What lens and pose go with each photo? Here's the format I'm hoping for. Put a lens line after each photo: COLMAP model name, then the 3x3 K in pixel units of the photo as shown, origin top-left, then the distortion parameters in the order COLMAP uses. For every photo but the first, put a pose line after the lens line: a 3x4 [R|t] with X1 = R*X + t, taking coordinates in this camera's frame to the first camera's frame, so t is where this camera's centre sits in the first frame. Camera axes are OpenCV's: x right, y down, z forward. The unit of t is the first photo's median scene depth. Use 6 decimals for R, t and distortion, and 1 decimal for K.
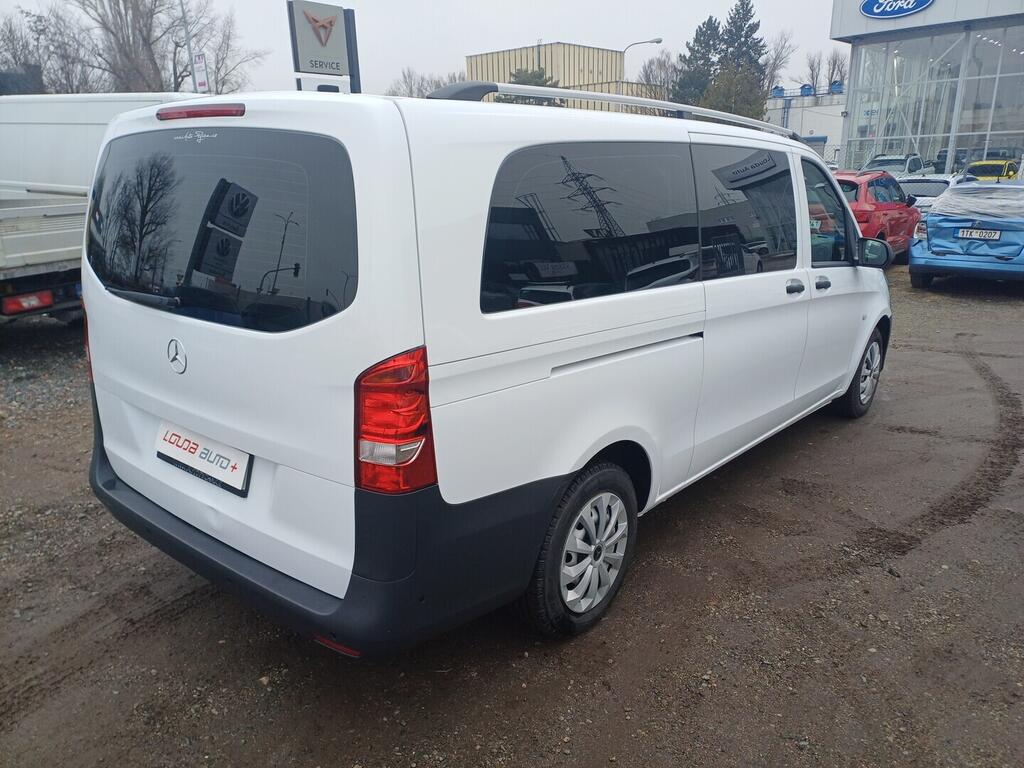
lens RADIAL K [[751.4, 0, 508.9], [0, 751.4, 382.4], [0, 0, 1]] dist [0.045990, -0.019759]
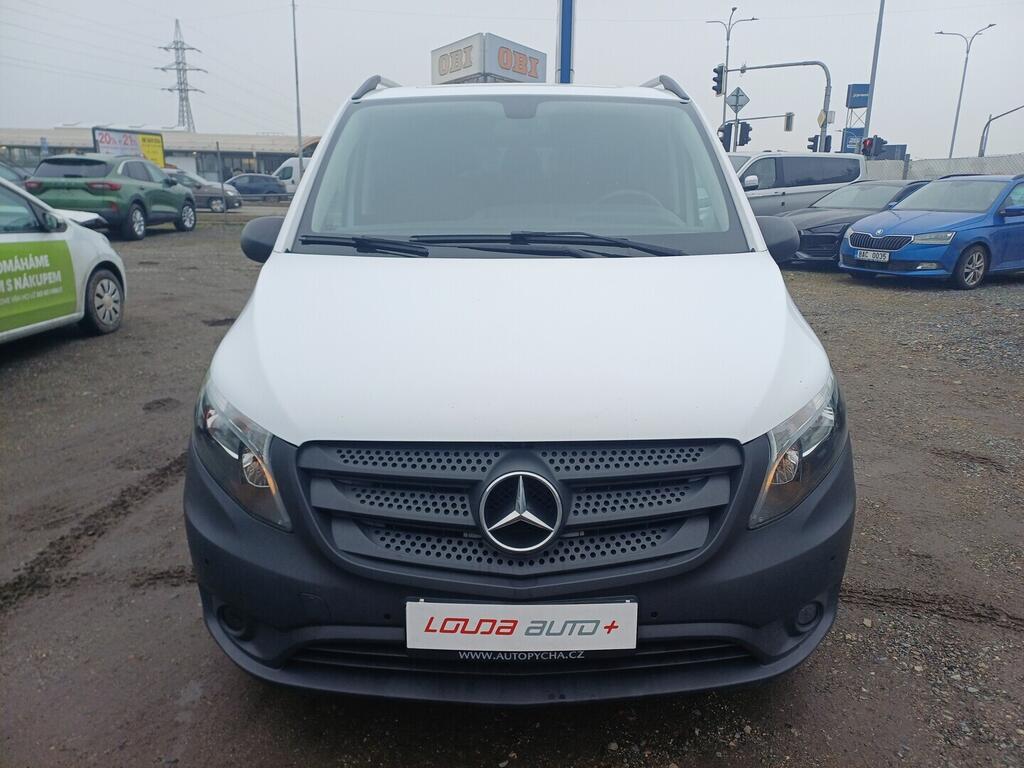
lens RADIAL K [[751.4, 0, 515.2], [0, 751.4, 383.5], [0, 0, 1]] dist [0.045990, -0.019759]
pose [[-0.770982, 0.157957, -0.616957, 0.233496], [-0.180555, 0.874791, 0.449600, -0.124355], [0.610726, 0.458028, -0.645929, 0.508151]]
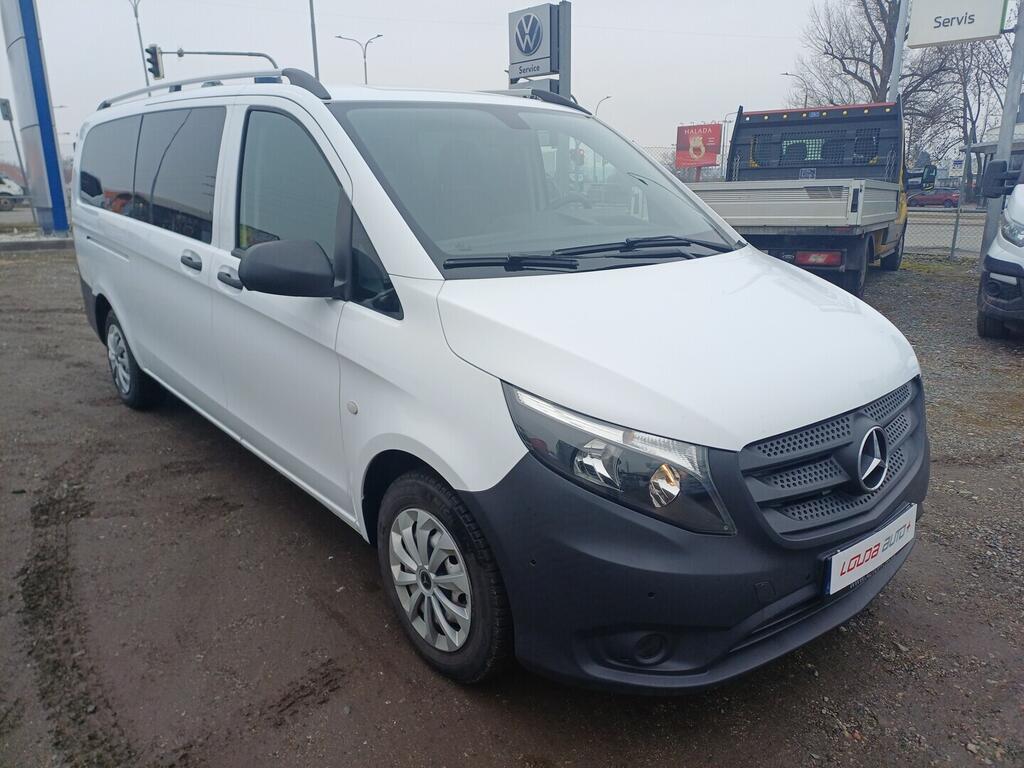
lens RADIAL K [[751.4, 0, 514.4], [0, 751.4, 384.8], [0, 0, 1]] dist [0.045990, -0.019759]
pose [[-0.175166, 0.266620, -0.947750, 0.311521], [-0.264820, 0.914398, 0.306182, -0.095525], [0.948255, 0.304616, -0.089565, 0.387768]]
